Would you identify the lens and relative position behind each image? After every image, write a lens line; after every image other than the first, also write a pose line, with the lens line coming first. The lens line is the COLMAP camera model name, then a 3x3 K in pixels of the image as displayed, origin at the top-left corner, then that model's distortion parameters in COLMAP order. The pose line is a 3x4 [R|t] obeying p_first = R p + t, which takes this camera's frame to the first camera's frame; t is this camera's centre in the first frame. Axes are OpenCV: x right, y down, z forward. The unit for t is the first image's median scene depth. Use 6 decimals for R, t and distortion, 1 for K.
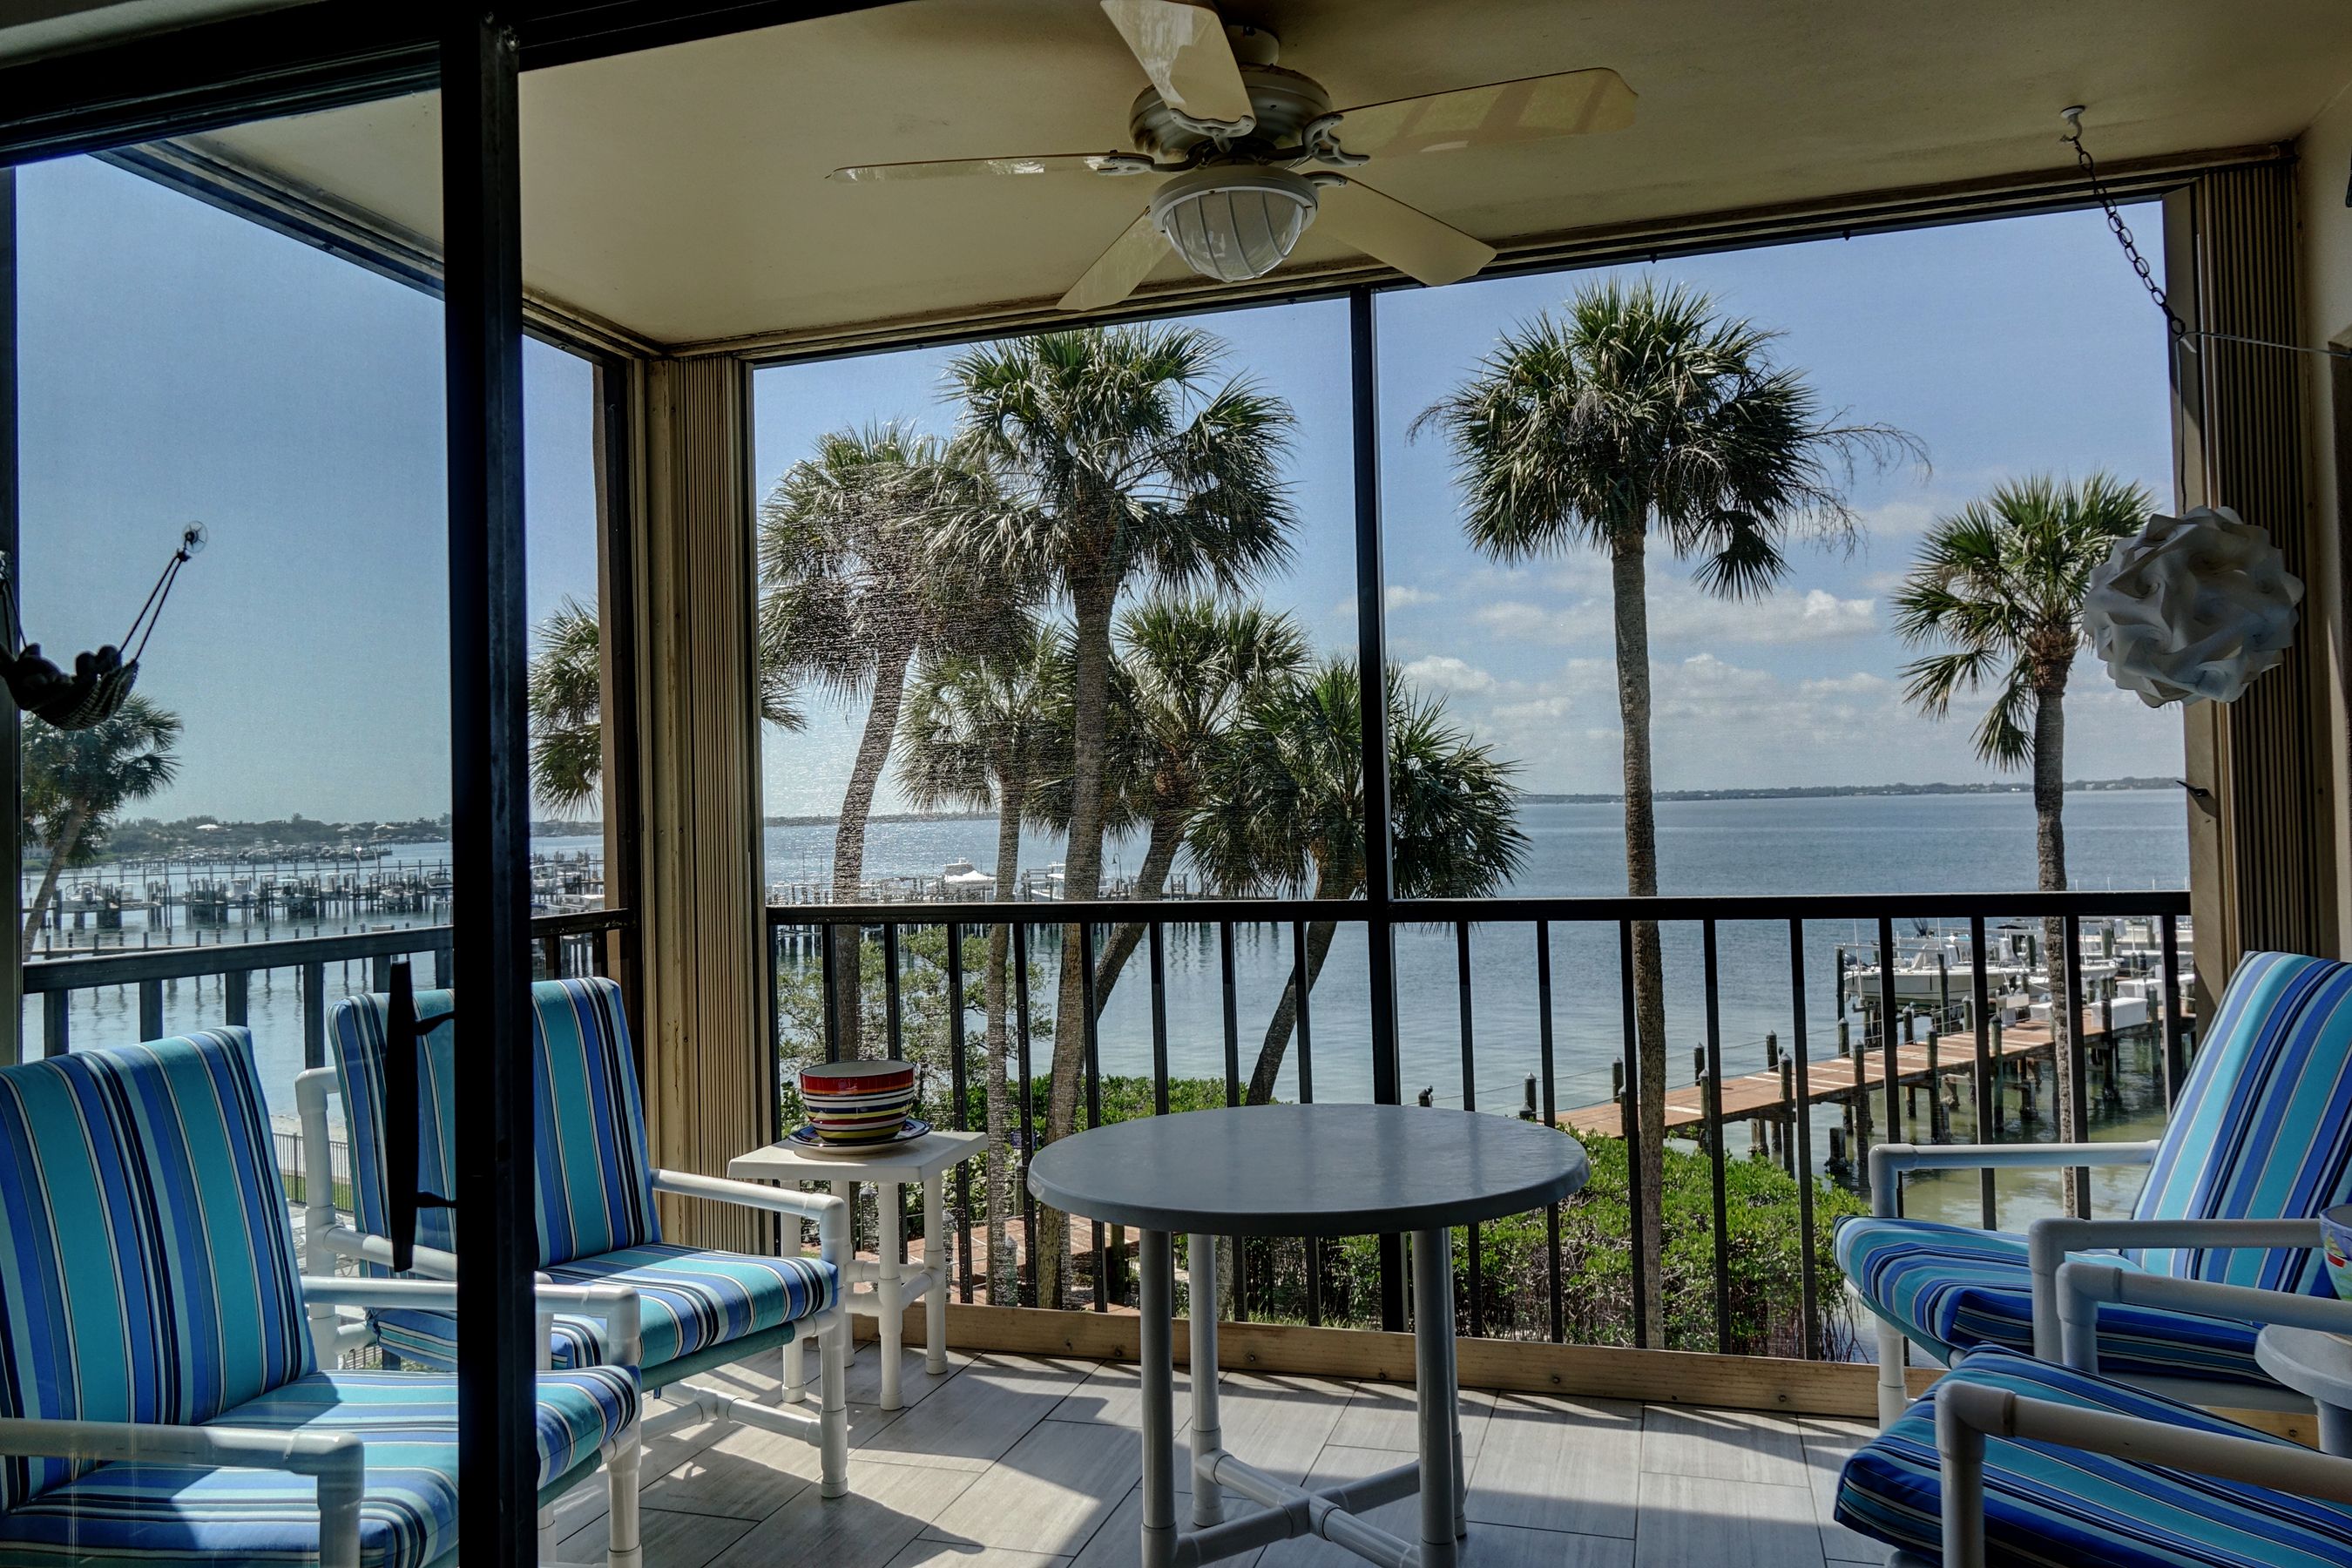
lens RADIAL K [[1639.2, 0, 1176.0], [0, 1639.2, 784.0], [0, 0, 1]] dist [0.003824, 0.001921]
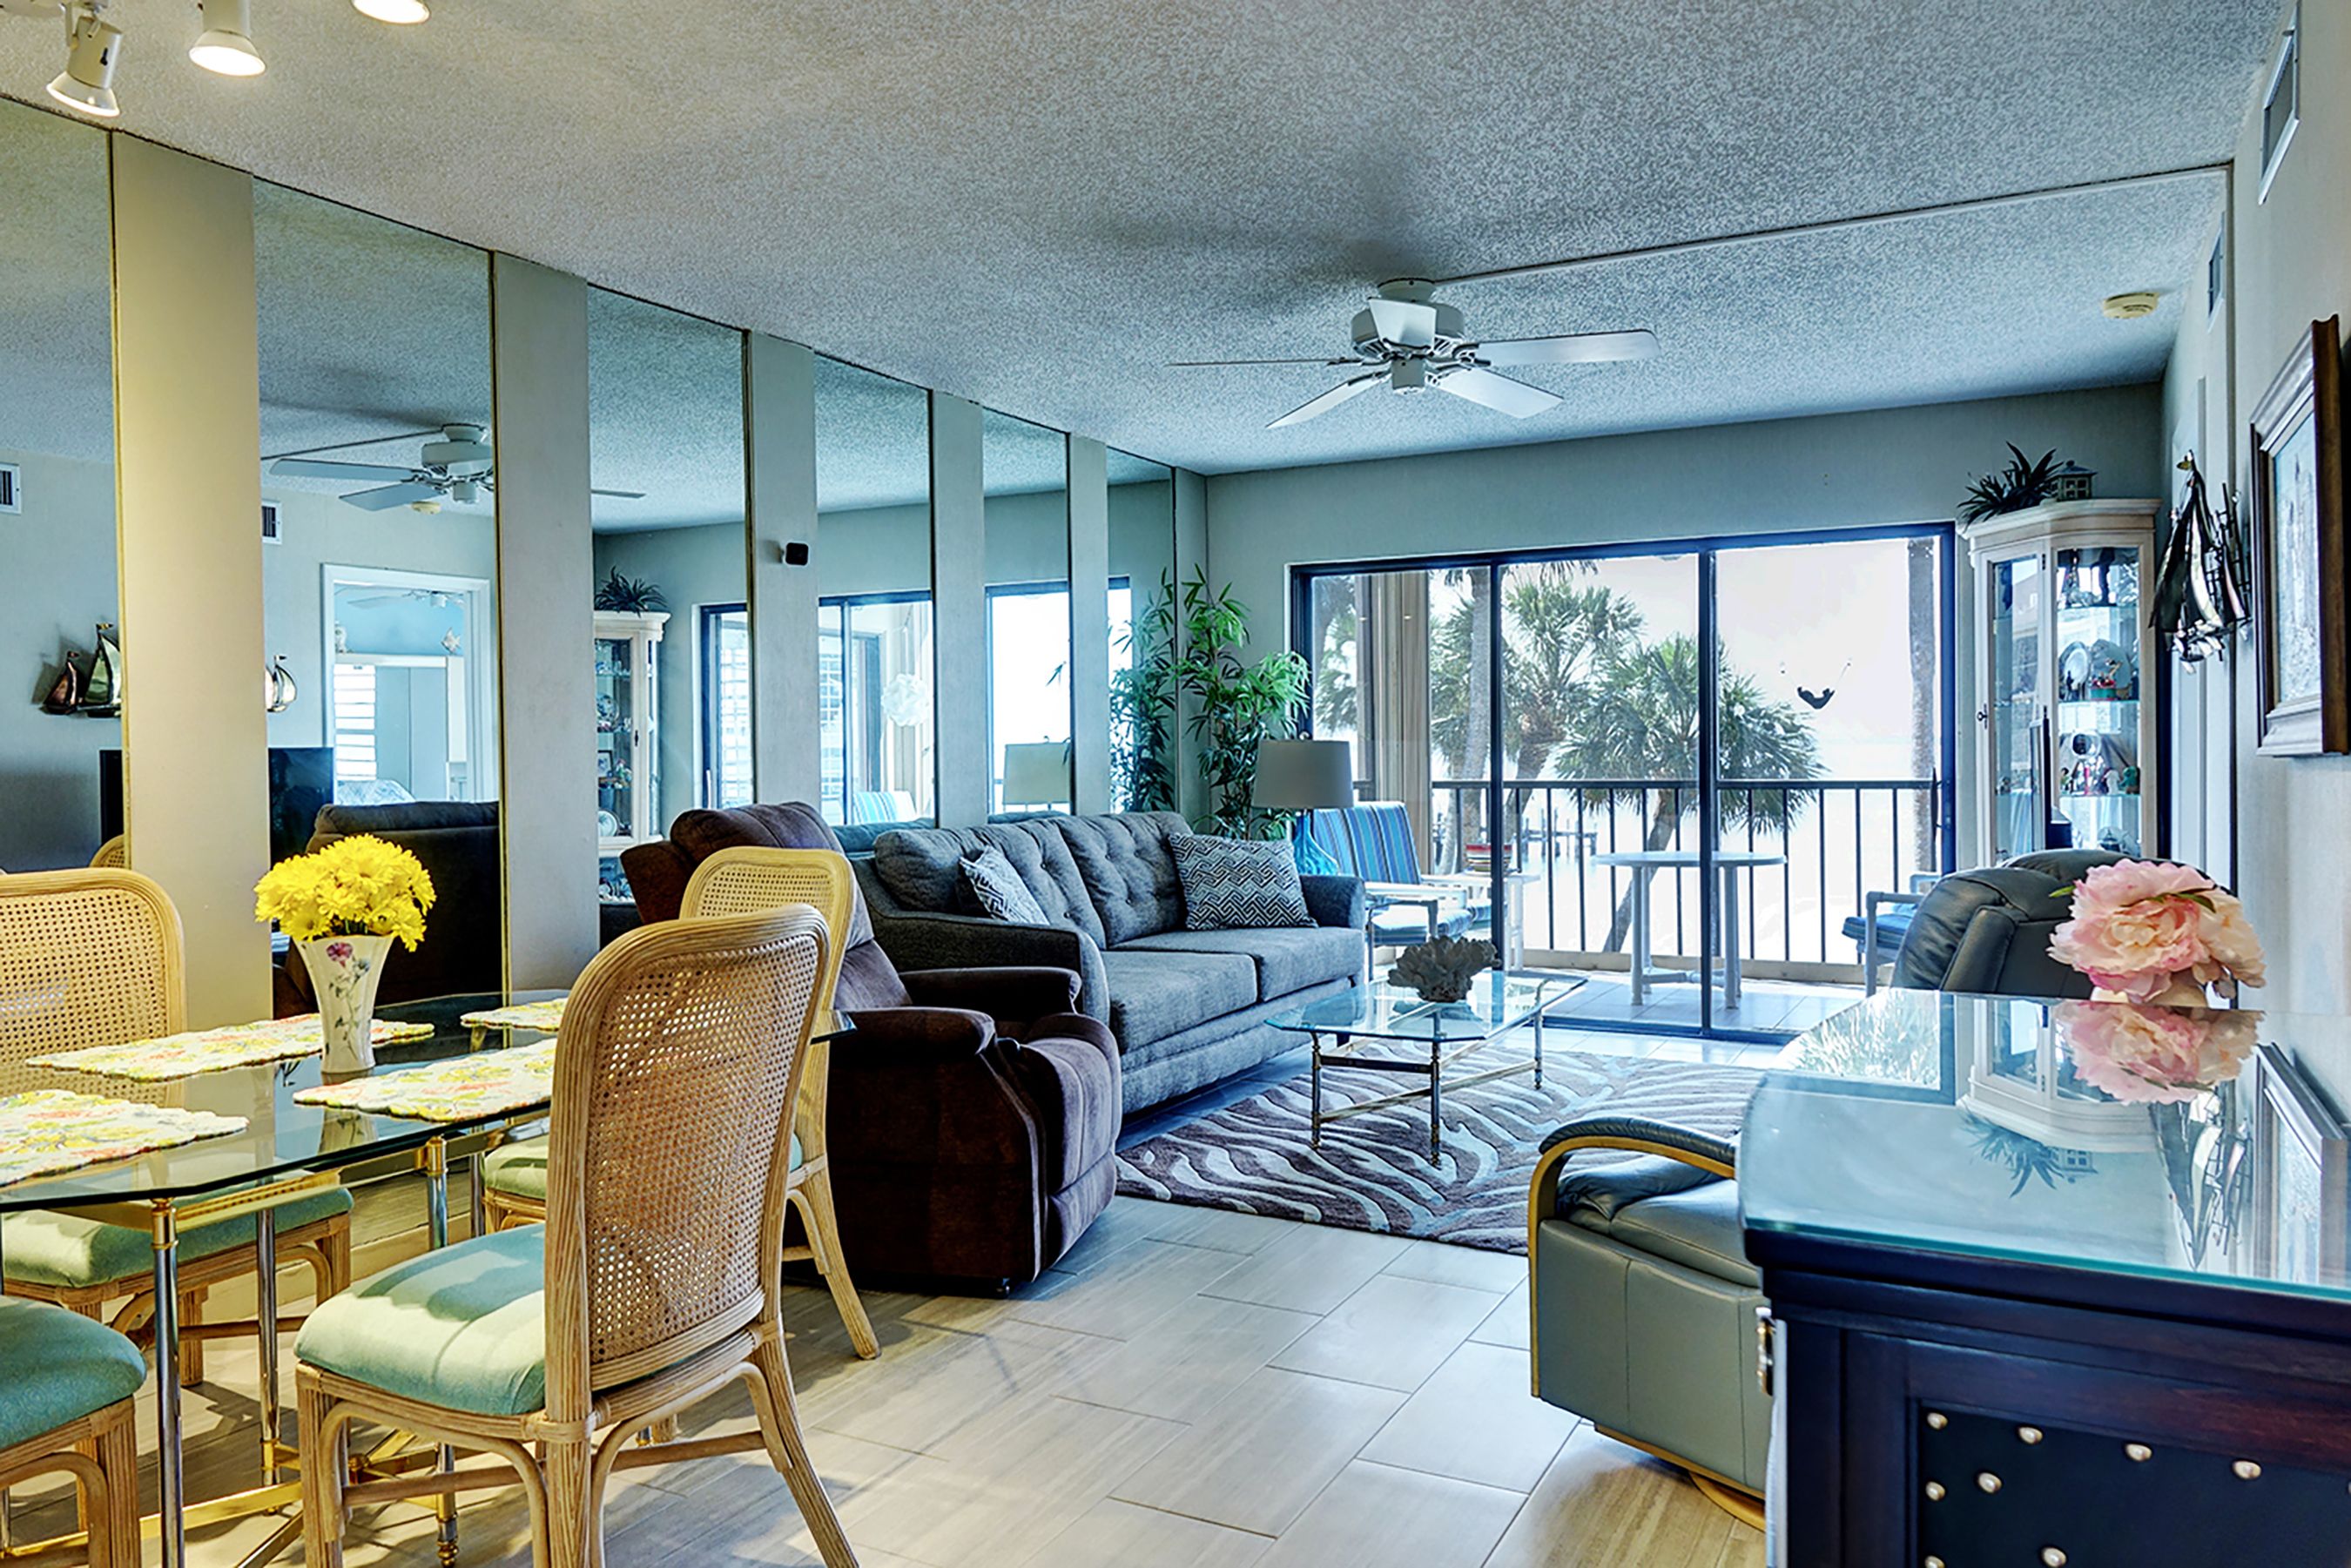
lens RADIAL K [[1638.4, 0, 1175.5], [0, 1638.4, 784.0], [0, 0, 1]] dist [0.003824, 0.001921]
pose [[0.981314, 0.015326, -0.191803, -0.039458], [-0.007409, 0.999093, 0.041925, -0.005630], [0.192272, -0.039720, 0.980538, -0.338084]]
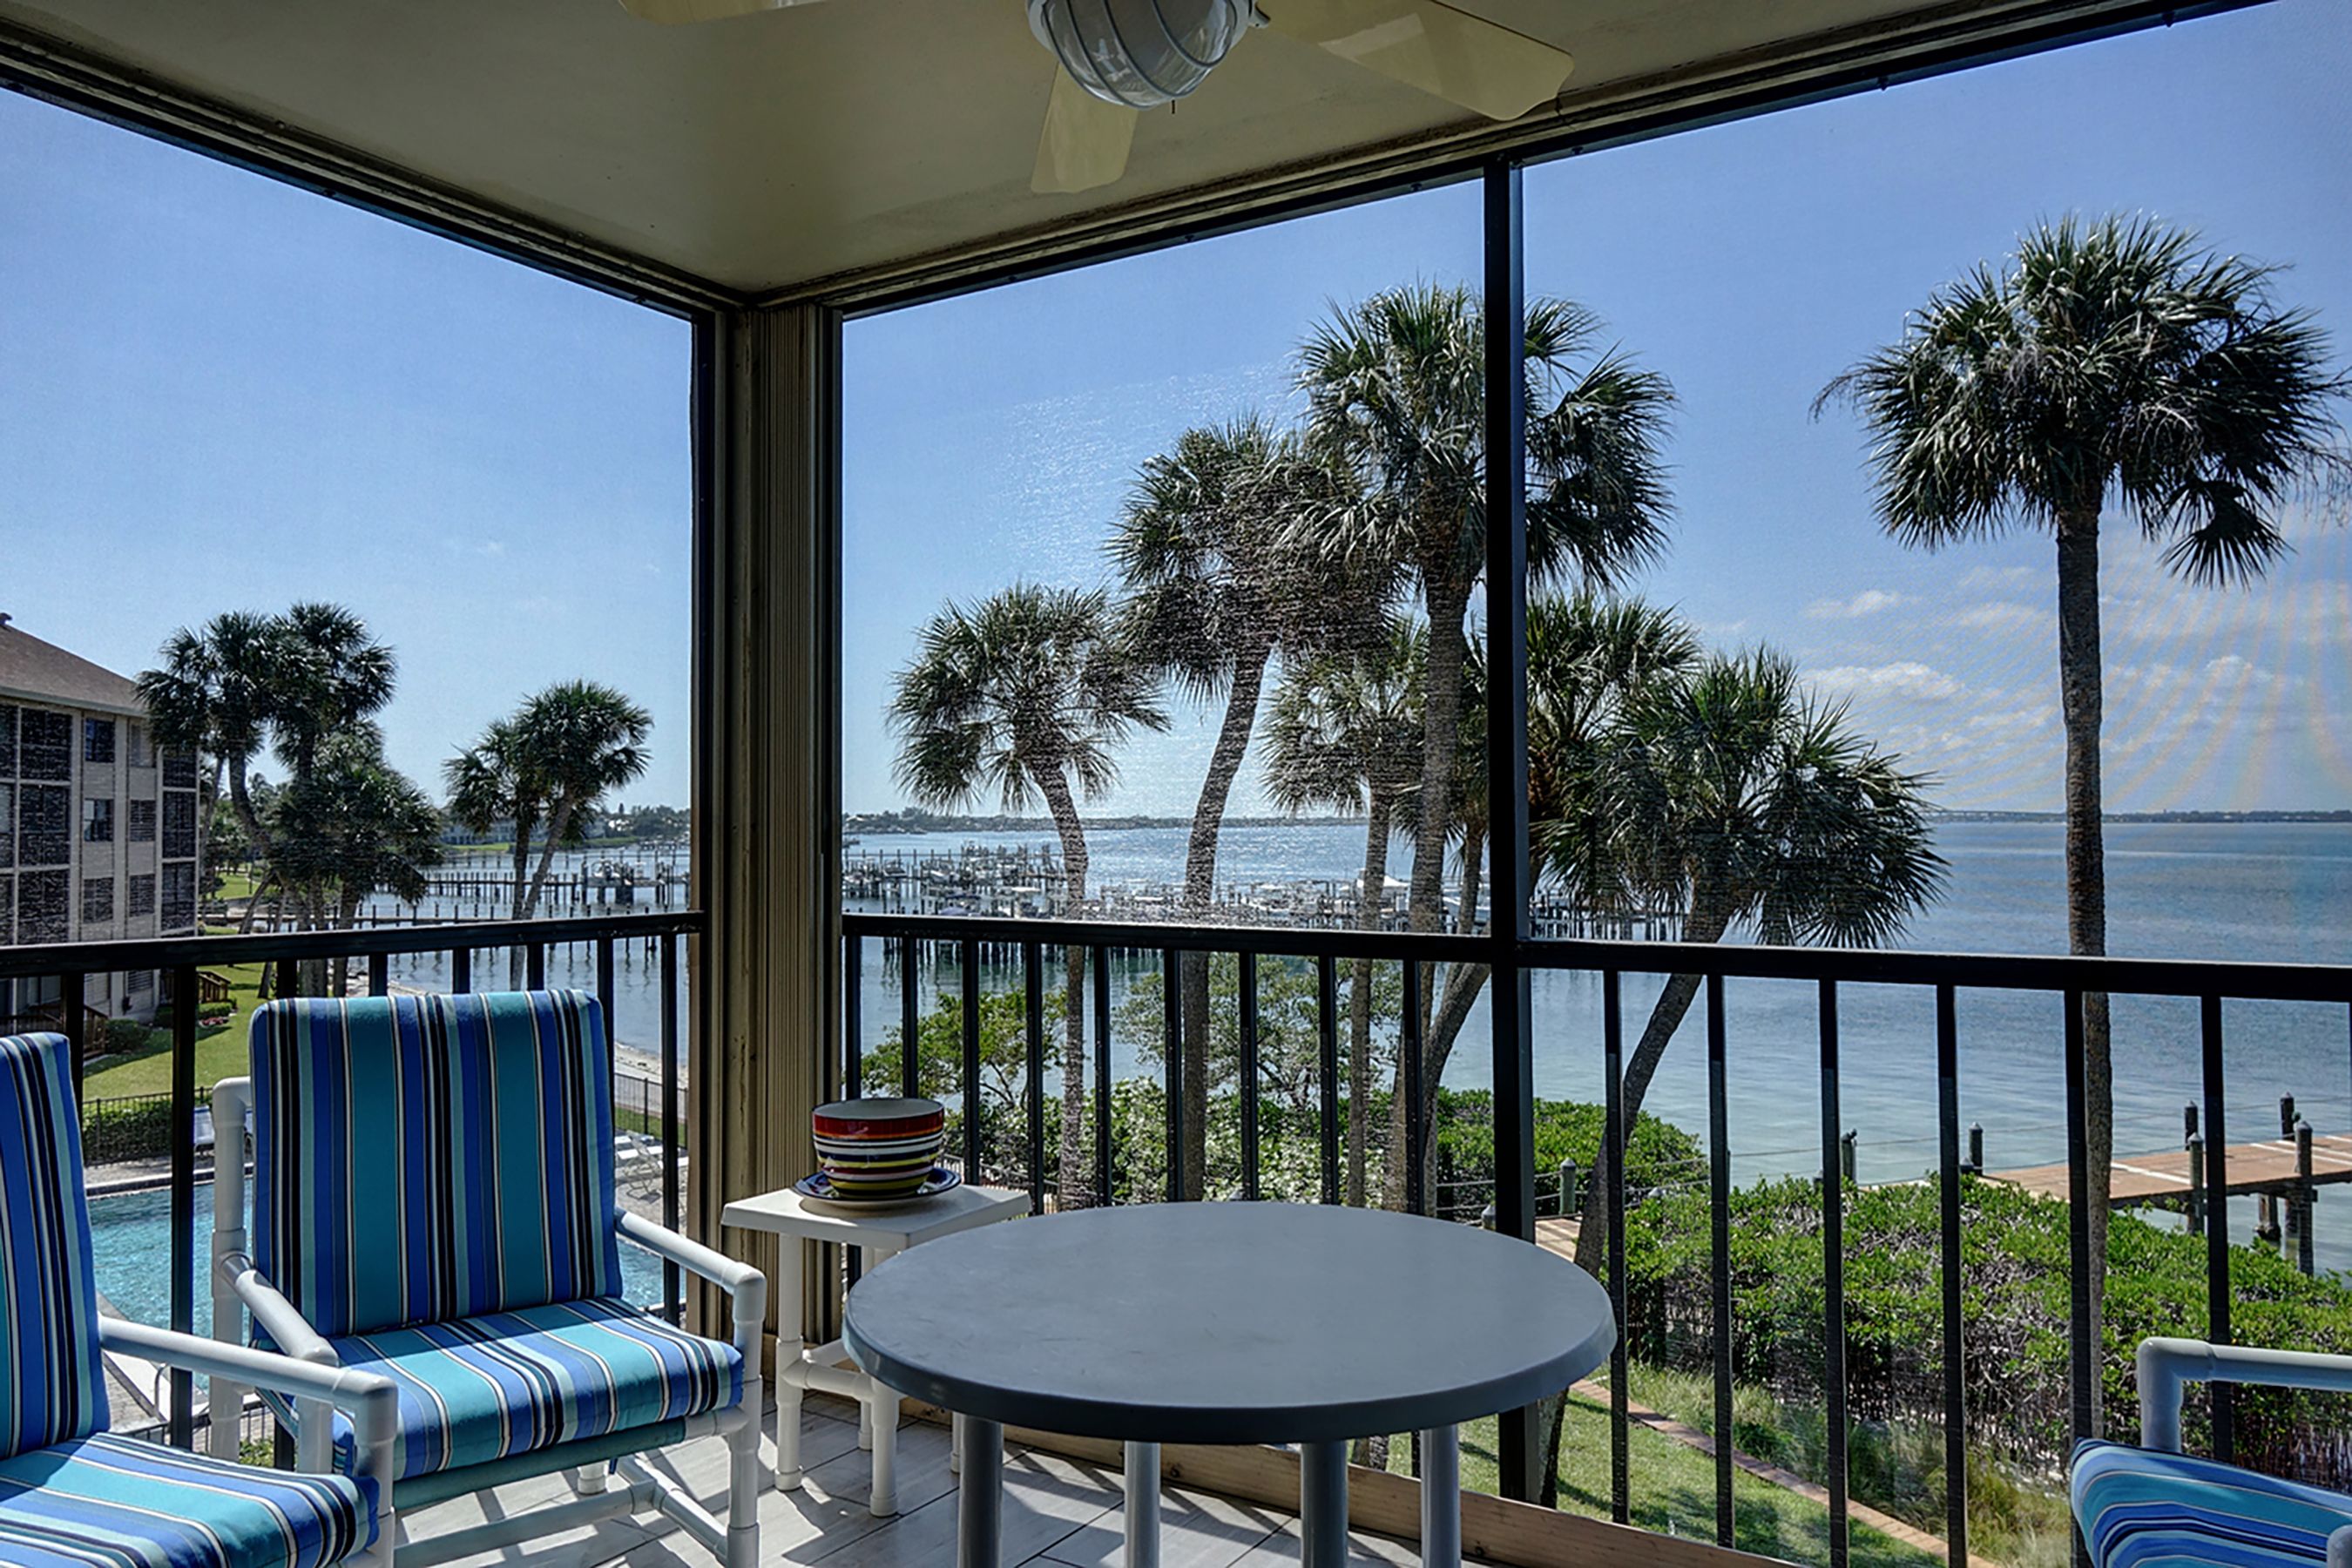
lens RADIAL K [[1639.2, 0, 1176.0], [0, 1639.2, 784.0], [0, 0, 1]] dist [0.003824, 0.001921]
pose [[0.966995, 0.017975, -0.254161, 0.038835], [-0.018743, 0.999824, -0.000599, 0.000070], [0.254105, 0.005343, 0.967162, 0.045358]]
